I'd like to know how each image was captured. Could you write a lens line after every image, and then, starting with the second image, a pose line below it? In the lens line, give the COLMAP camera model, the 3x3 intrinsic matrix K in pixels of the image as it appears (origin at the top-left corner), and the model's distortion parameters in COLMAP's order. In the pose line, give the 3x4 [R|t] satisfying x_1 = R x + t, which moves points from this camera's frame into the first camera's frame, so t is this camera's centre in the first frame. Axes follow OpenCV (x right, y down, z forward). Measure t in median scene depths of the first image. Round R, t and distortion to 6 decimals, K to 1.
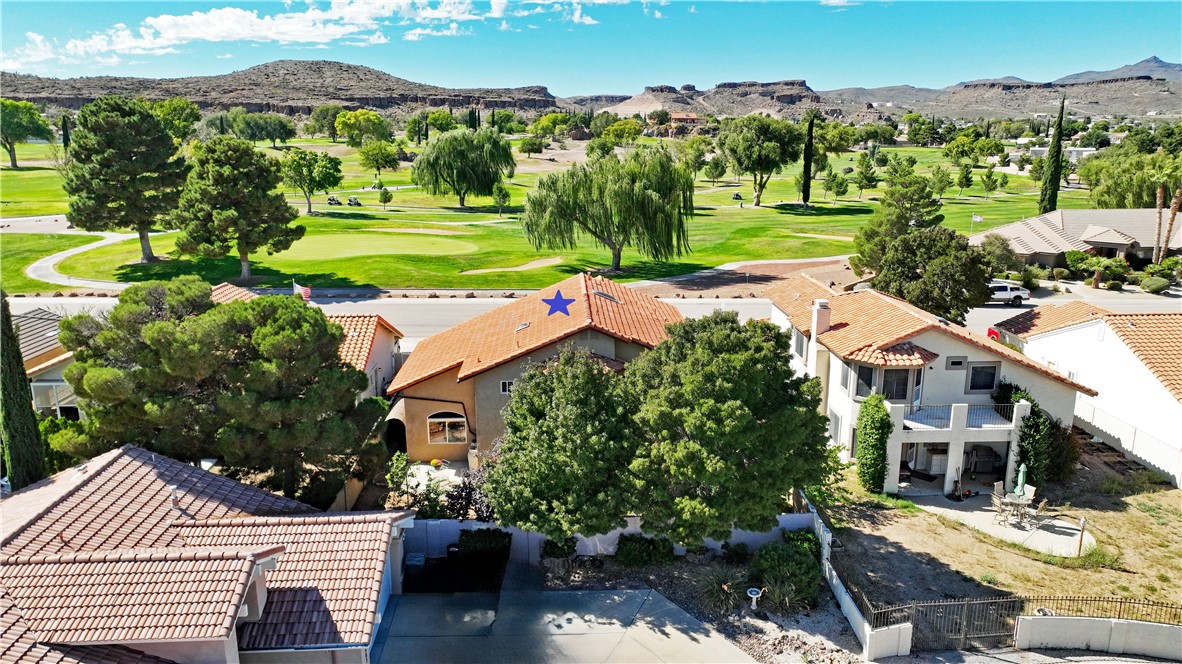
lens RADIAL K [[829.1, 0, 595.8], [0, 829.1, 336.8], [0, 0, 1]] dist [-0.001236, 0.016199]
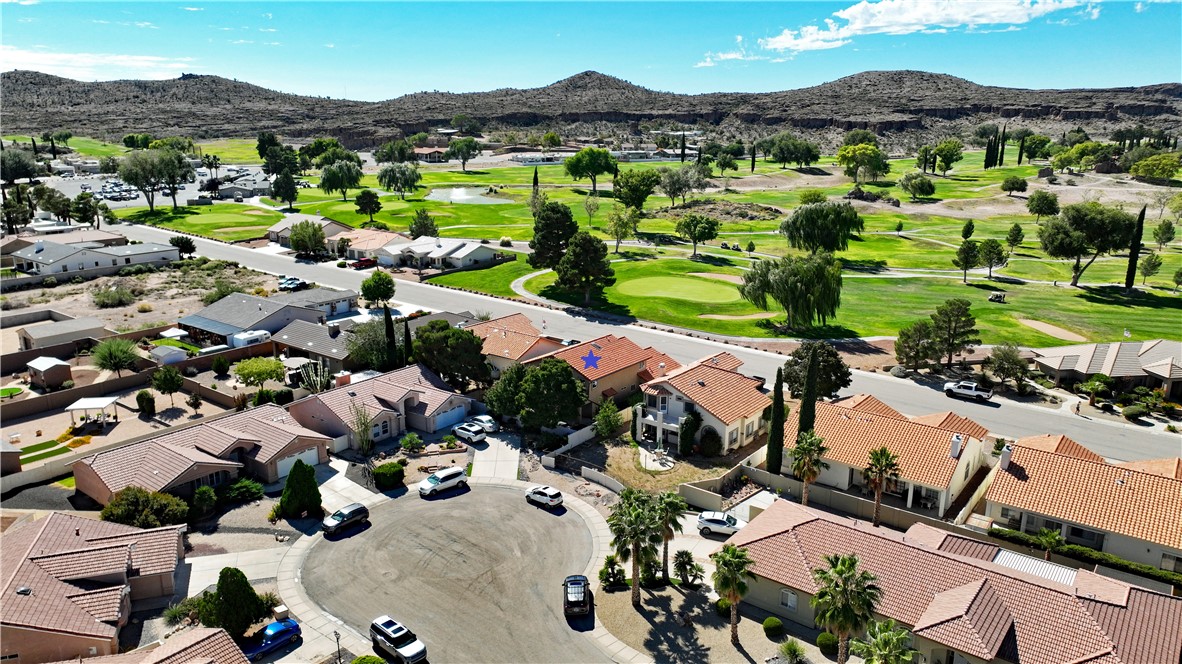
lens RADIAL K [[829.1, 0, 592.5], [0, 829.1, 330.6], [0, 0, 1]] dist [-0.001236, 0.016199]
pose [[0.767924, 0.165466, -0.618800, 0.686122], [-0.163185, 0.984720, 0.060802, -0.108635], [0.619406, 0.054288, 0.783192, -0.430890]]
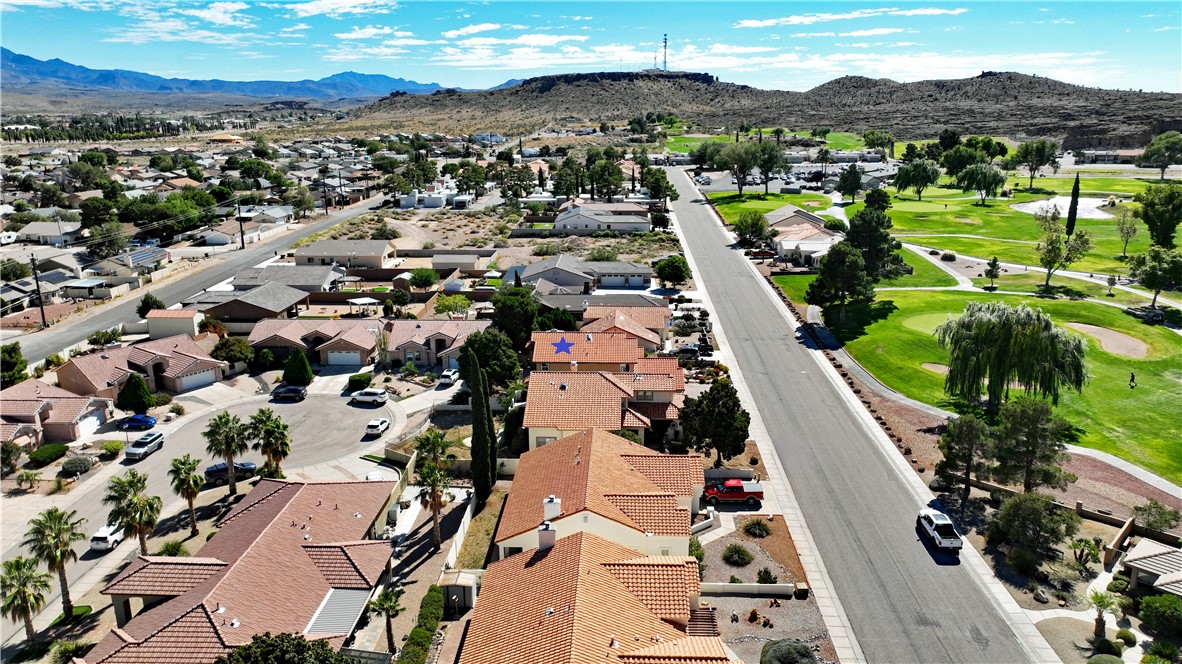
lens RADIAL K [[829.1, 0, 594.6], [0, 829.1, 332.3], [0, 0, 1]] dist [-0.001236, 0.016199]
pose [[-0.078417, 0.257466, -0.963100, 1.092351], [-0.243526, 0.931861, 0.268943, -0.333627], [0.966719, 0.255630, -0.010374, 0.458947]]
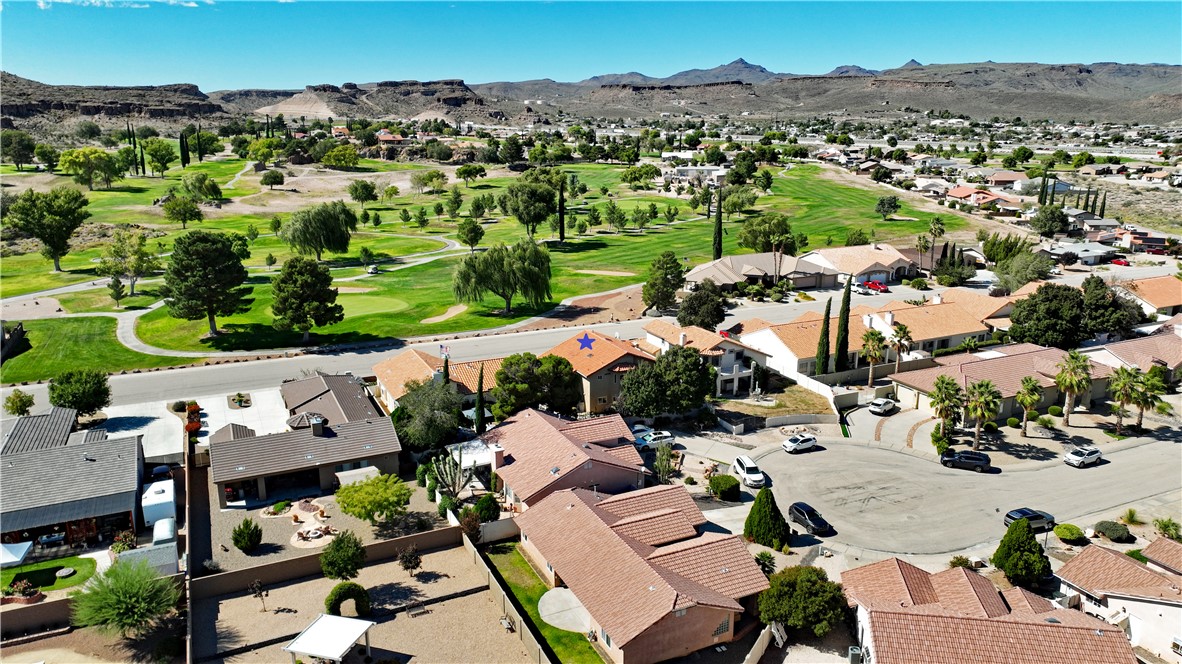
lens RADIAL K [[829.1, 0, 594.5], [0, 829.1, 334.7], [0, 0, 1]] dist [-0.001236, 0.016199]
pose [[0.920309, -0.101439, 0.377812, -0.447370], [0.097288, 0.994801, 0.030111, -0.065457], [-0.378902, 0.009045, 0.925392, -0.615440]]
